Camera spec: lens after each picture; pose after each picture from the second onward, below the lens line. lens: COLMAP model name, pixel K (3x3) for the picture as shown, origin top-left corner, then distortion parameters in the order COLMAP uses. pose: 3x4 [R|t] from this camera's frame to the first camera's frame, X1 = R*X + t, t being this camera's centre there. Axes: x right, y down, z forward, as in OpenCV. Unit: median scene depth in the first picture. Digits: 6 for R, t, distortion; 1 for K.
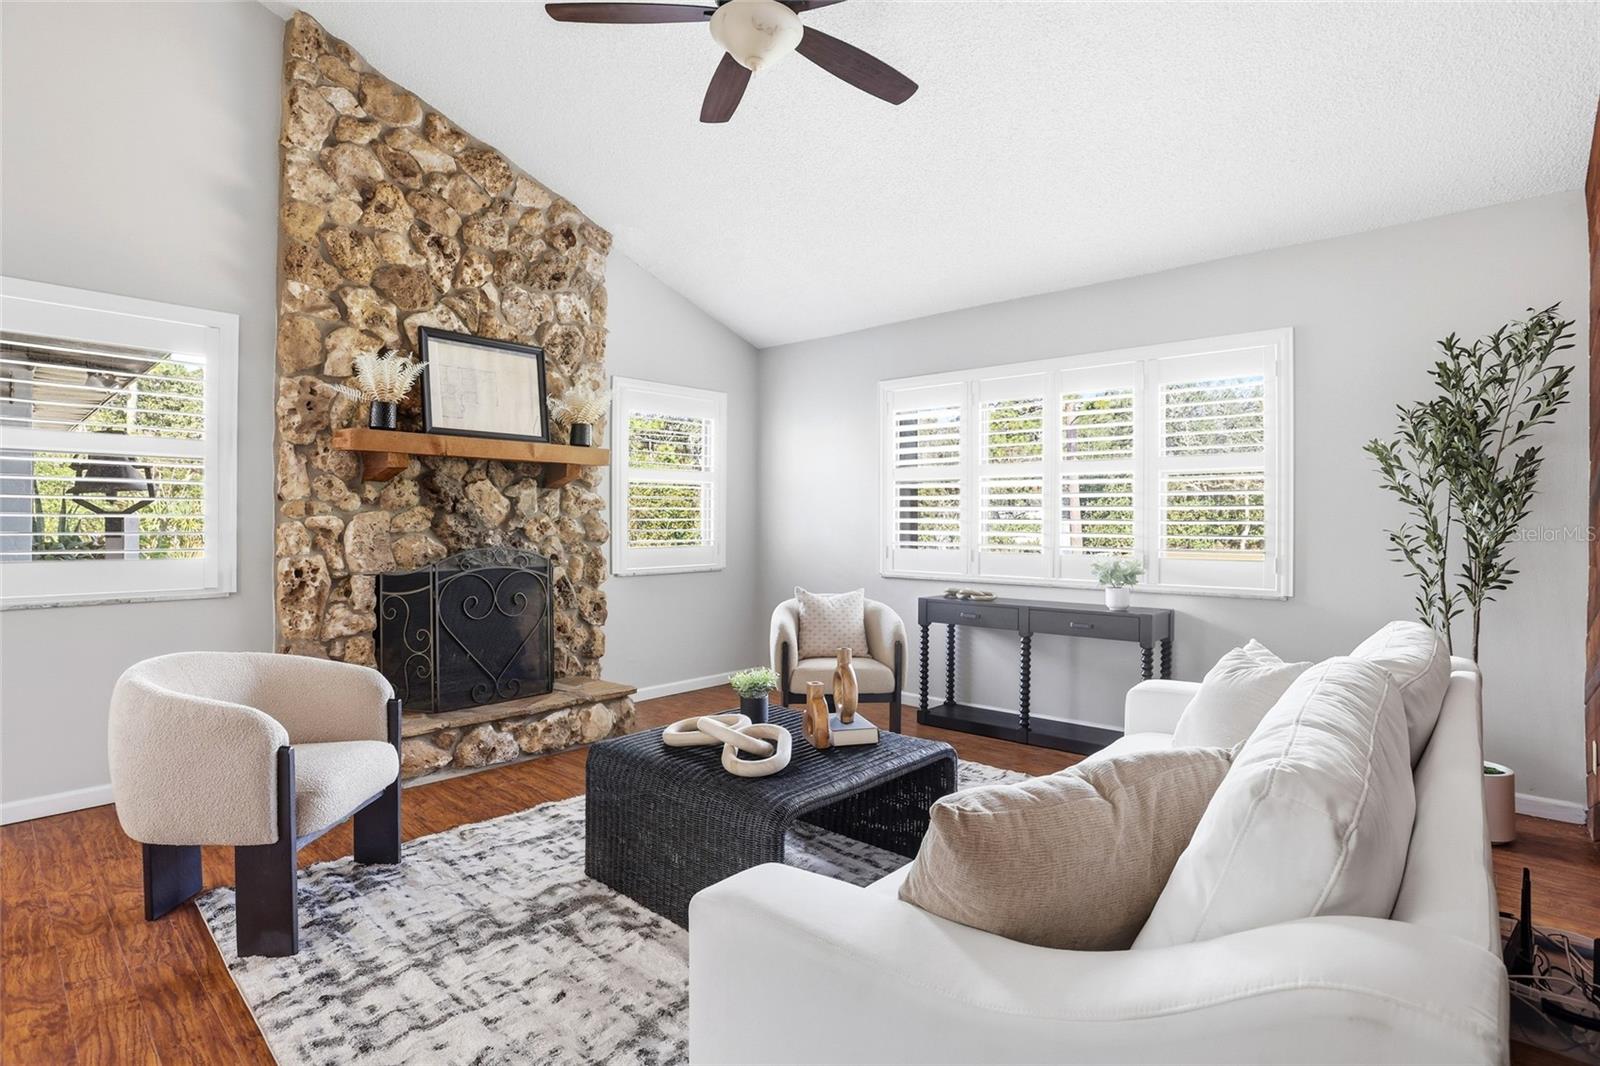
lens RADIAL K [[783.2, 0, 802.3], [0, 783.2, 528.4], [0, 0, 1]] dist [-0.011719, 0.001135]
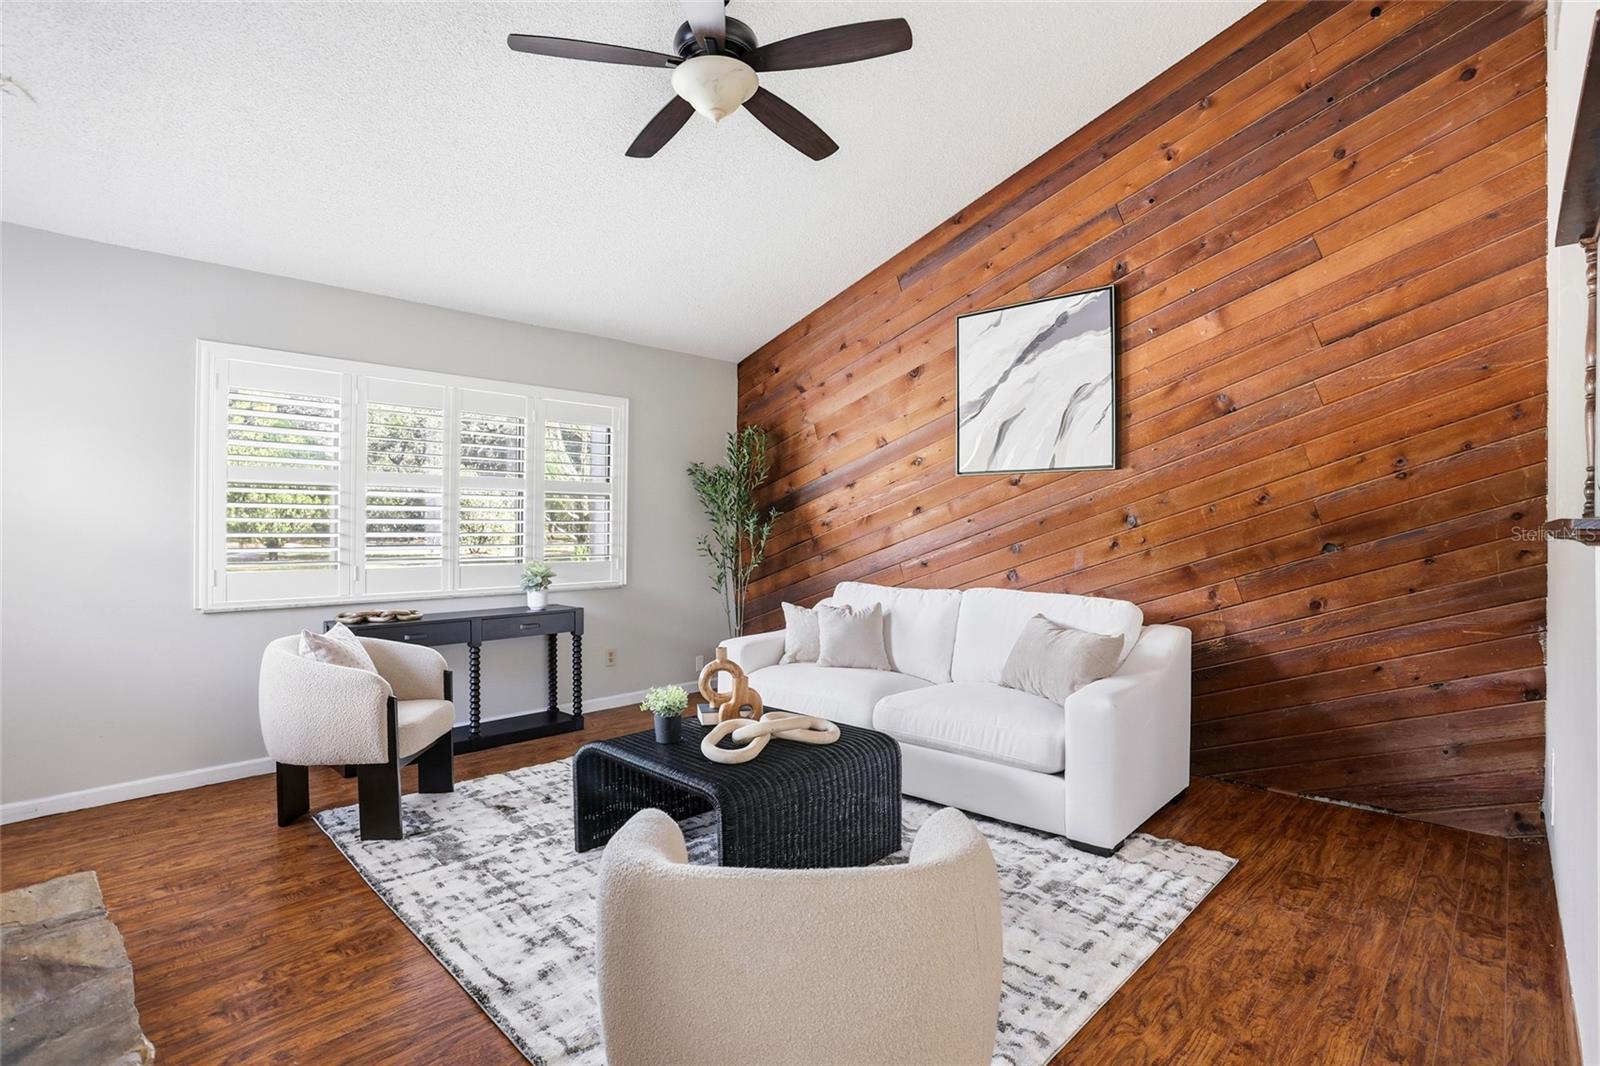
lens RADIAL K [[783.2, 0, 801.8], [0, 783.2, 531.5], [0, 0, 1]] dist [-0.011719, 0.001135]
pose [[0.010531, -0.005443, 0.999930, -0.771234], [0.007749, 0.999956, 0.005361, -0.014870], [-0.999915, 0.007692, 0.010572, 0.594867]]
